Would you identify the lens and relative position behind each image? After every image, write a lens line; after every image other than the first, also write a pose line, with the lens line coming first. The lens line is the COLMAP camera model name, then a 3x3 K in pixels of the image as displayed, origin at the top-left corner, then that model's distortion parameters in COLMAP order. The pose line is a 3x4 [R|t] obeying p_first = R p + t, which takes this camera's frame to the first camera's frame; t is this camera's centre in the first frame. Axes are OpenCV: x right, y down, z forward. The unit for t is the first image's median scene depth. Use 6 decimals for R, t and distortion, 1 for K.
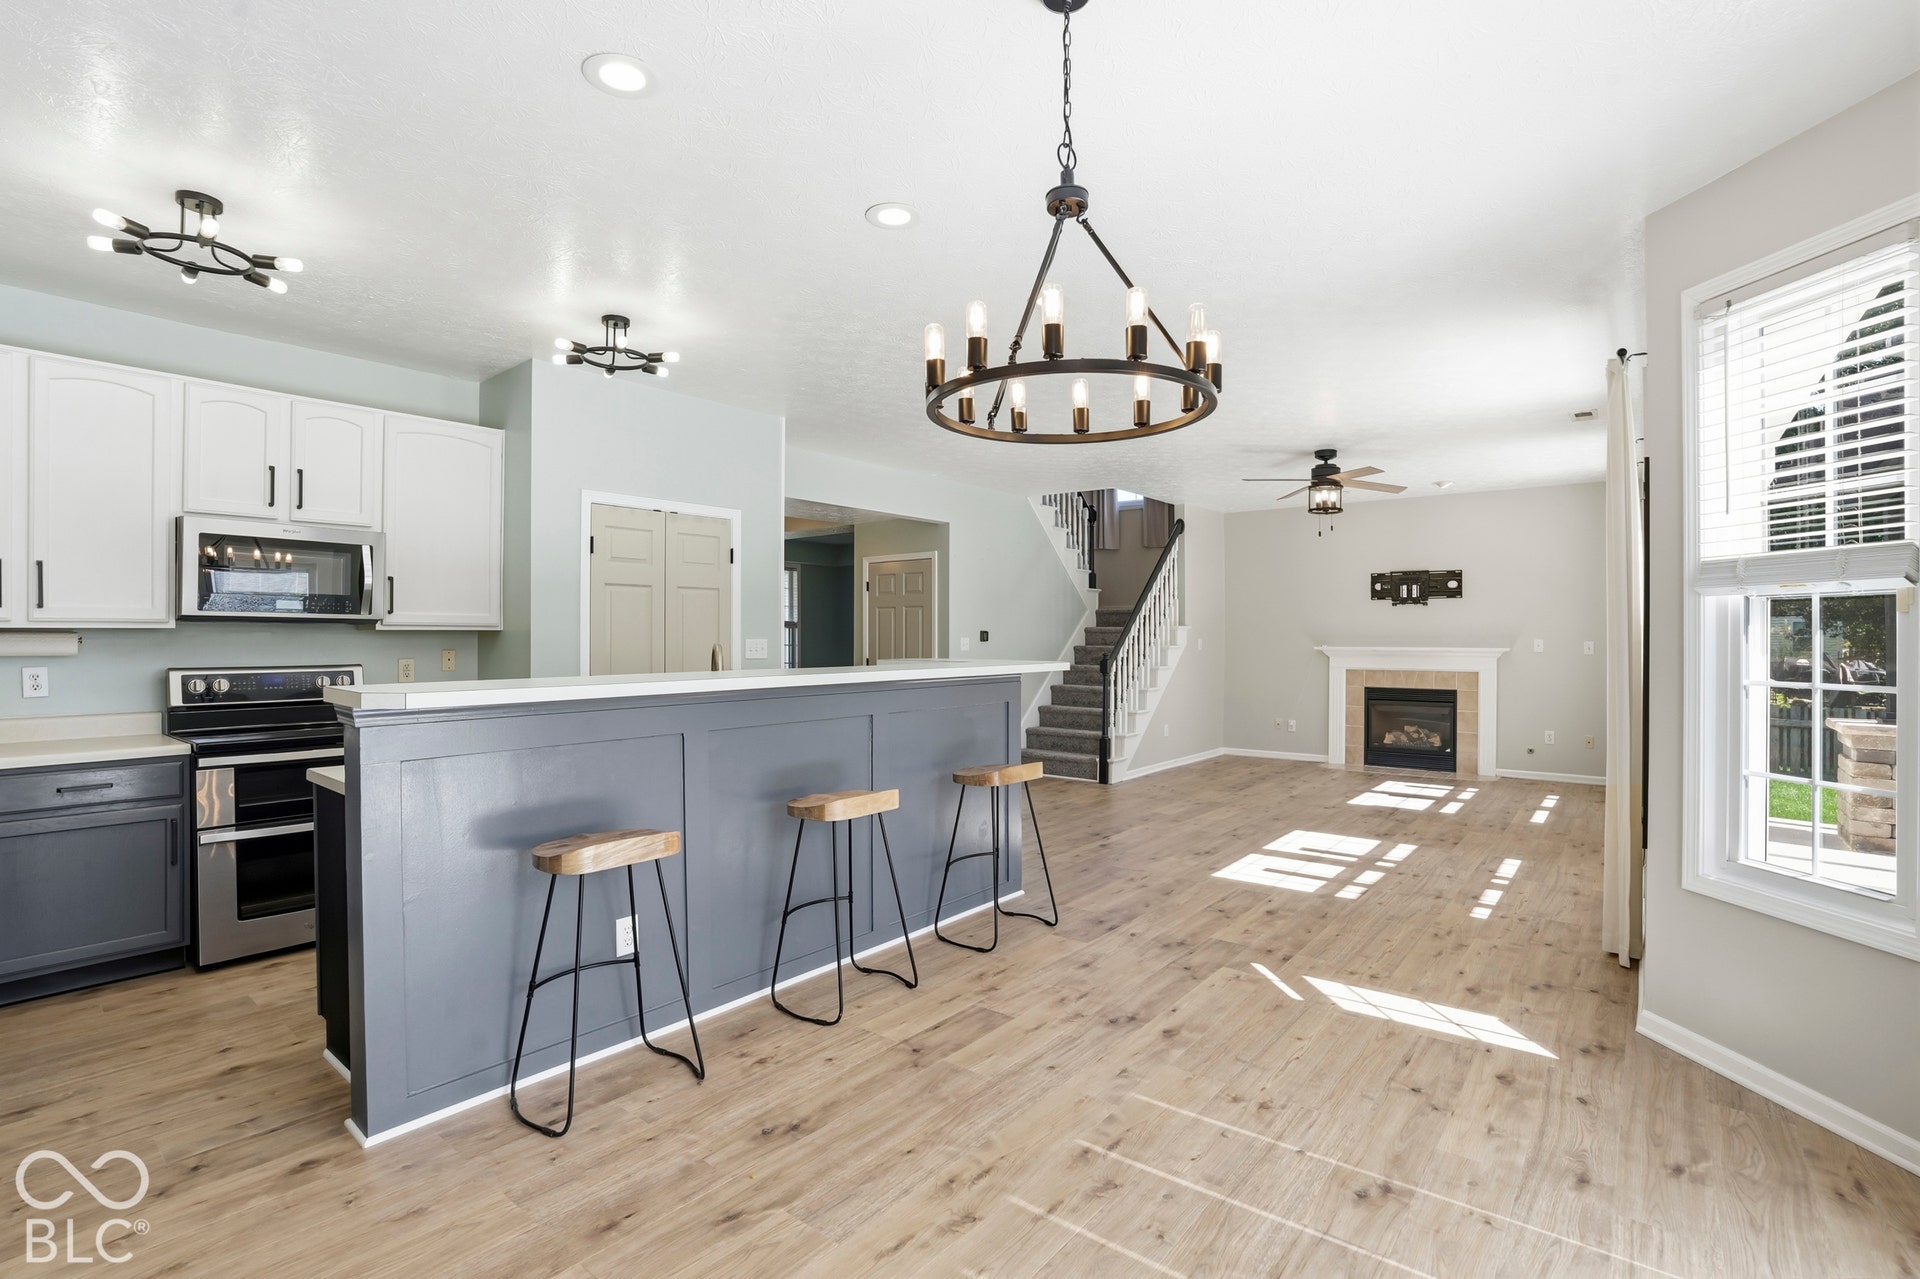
lens RADIAL K [[888.8, 0, 973.0], [0, 888.8, 640.8], [0, 0, 1]] dist [-0.060883, 0.021517]
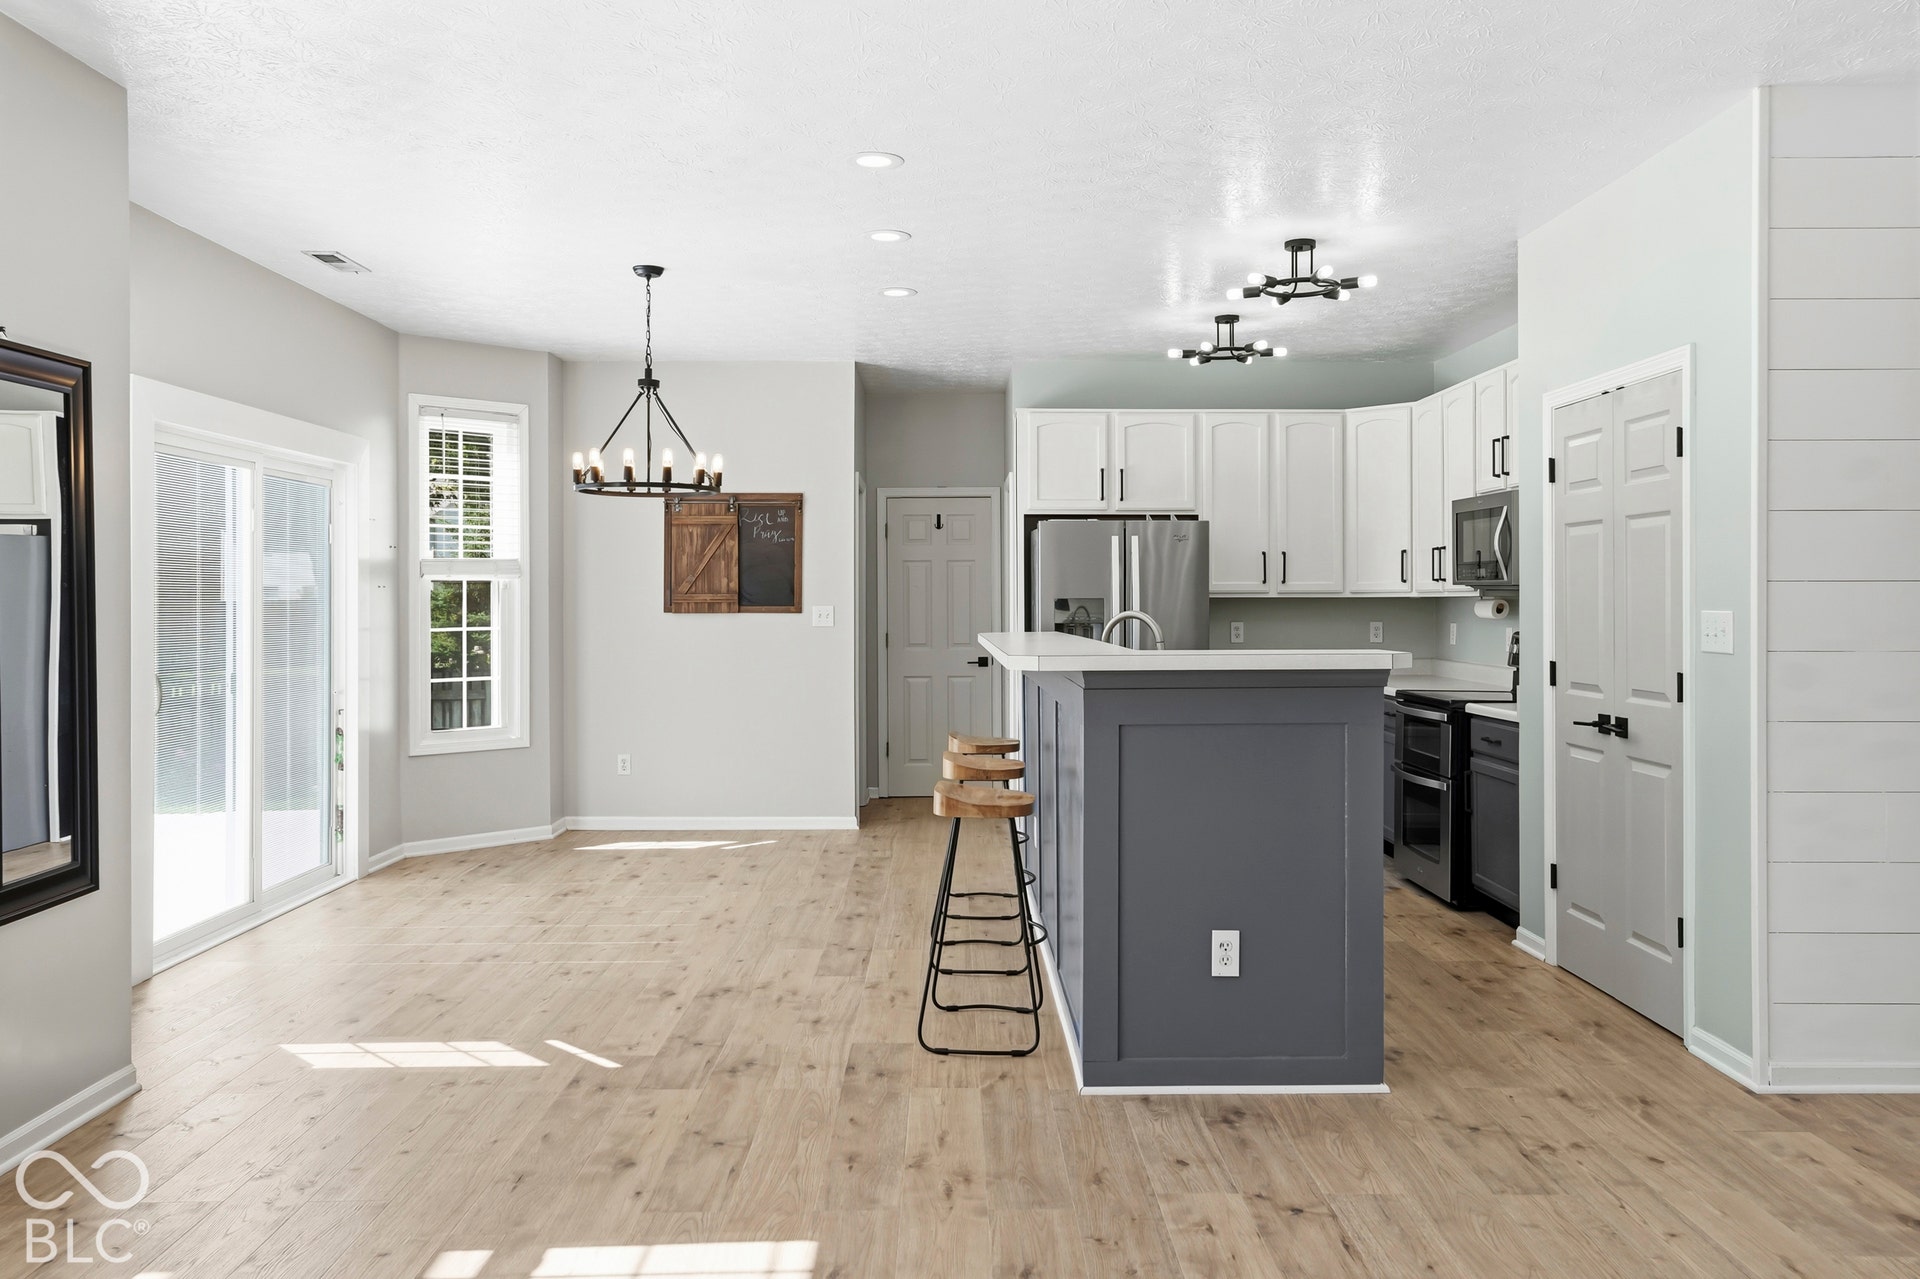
lens RADIAL K [[1436.2, 0, 960.0], [0, 1436.2, 639.5], [0, 0, 1]] dist [-0.000958, 0.000225]
pose [[-0.781577, 0.016036, -0.623603, 0.732207], [-0.001993, 0.999600, 0.028203, -0.009475], [0.623806, 0.023285, -0.781232, 1.845367]]
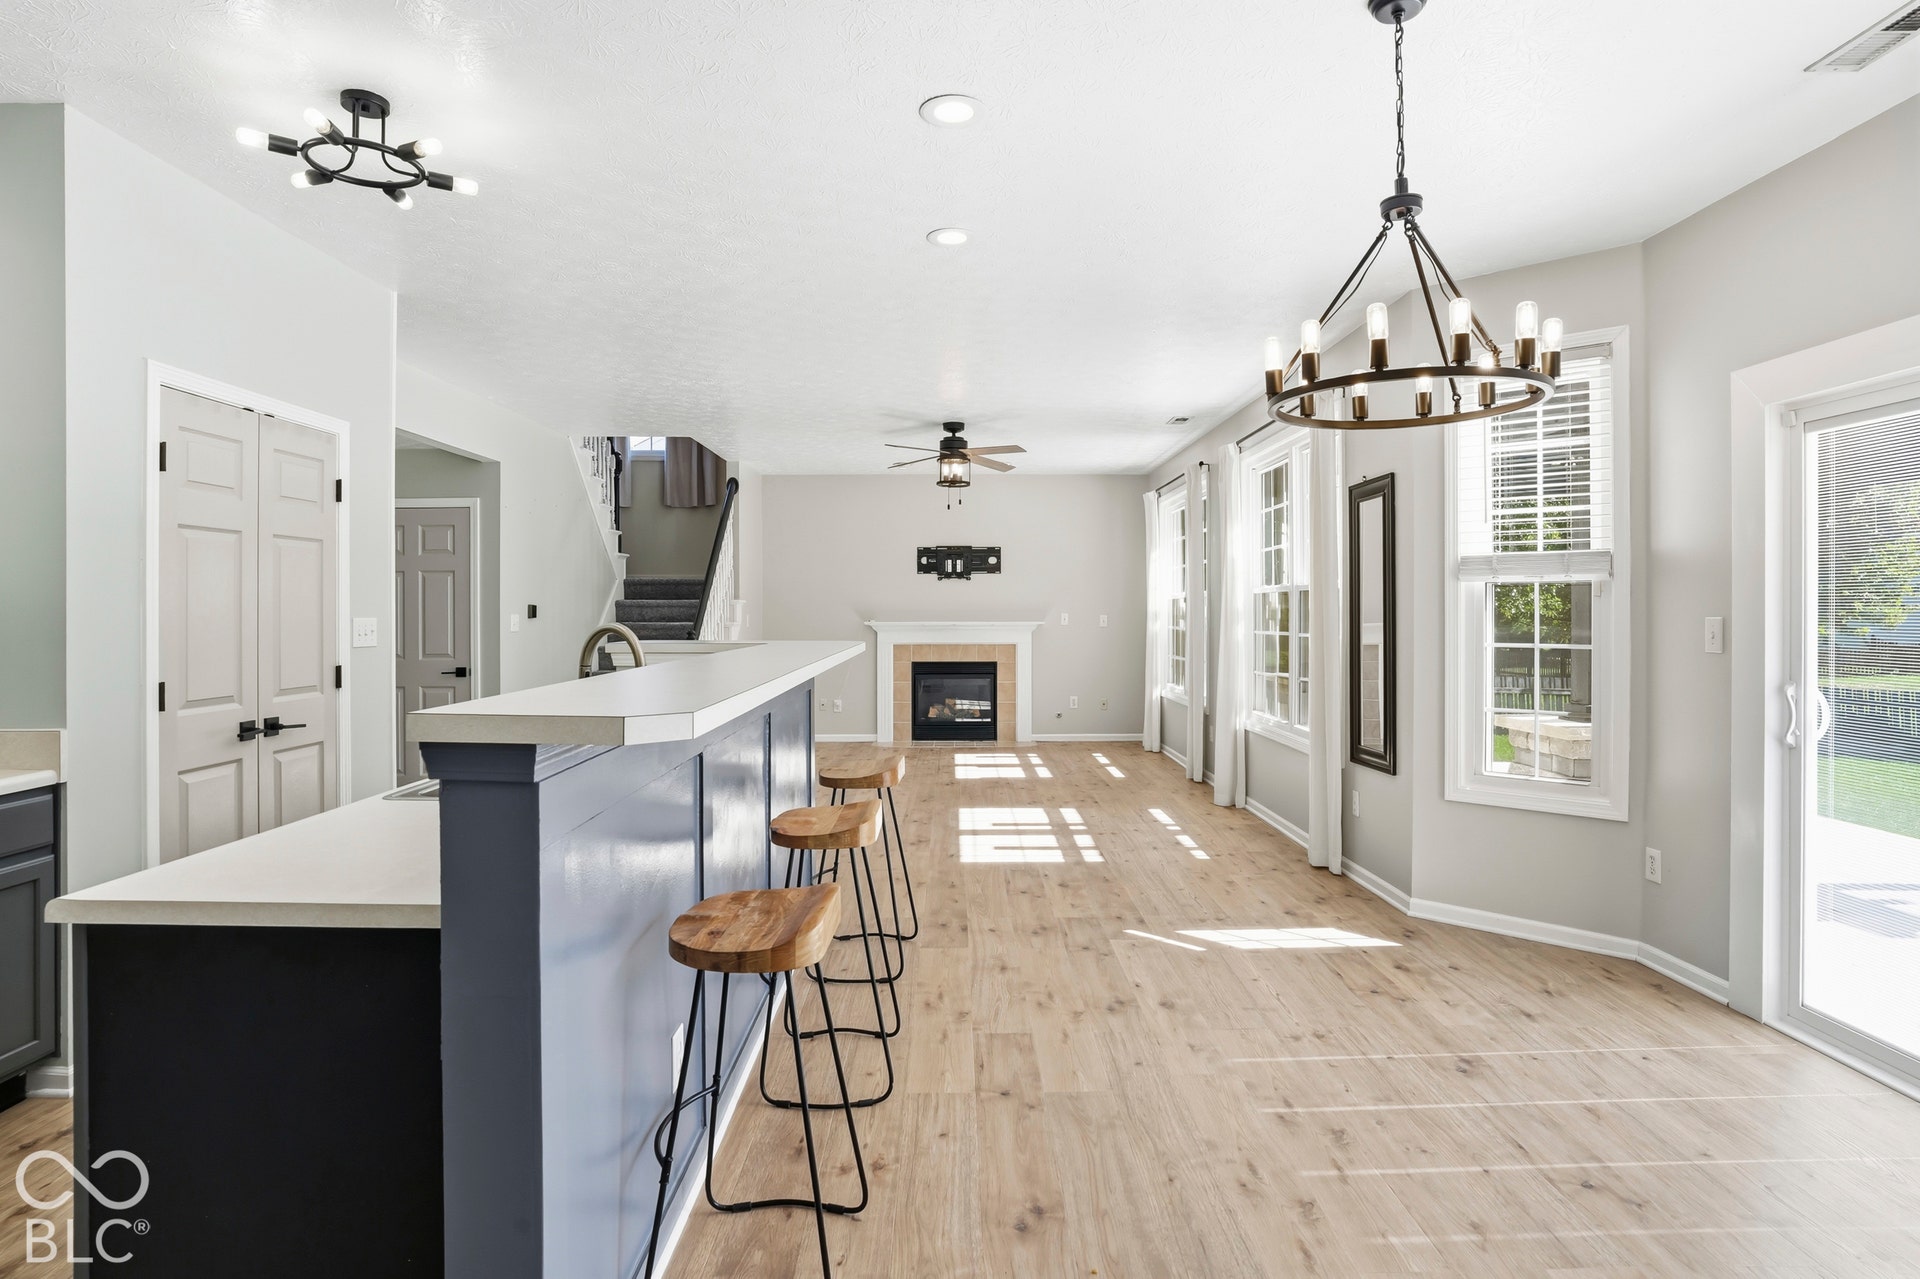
lens RADIAL K [[1003.4, 0, 971.7], [0, 1003.4, 628.7], [0, 0, 1]] dist [-0.047419, 0.000839]
pose [[0.774894, -0.013236, 0.631952, -0.493449], [0.004438, 0.999870, 0.015500, -0.004131], [-0.632075, -0.009206, 0.774852, 0.188632]]
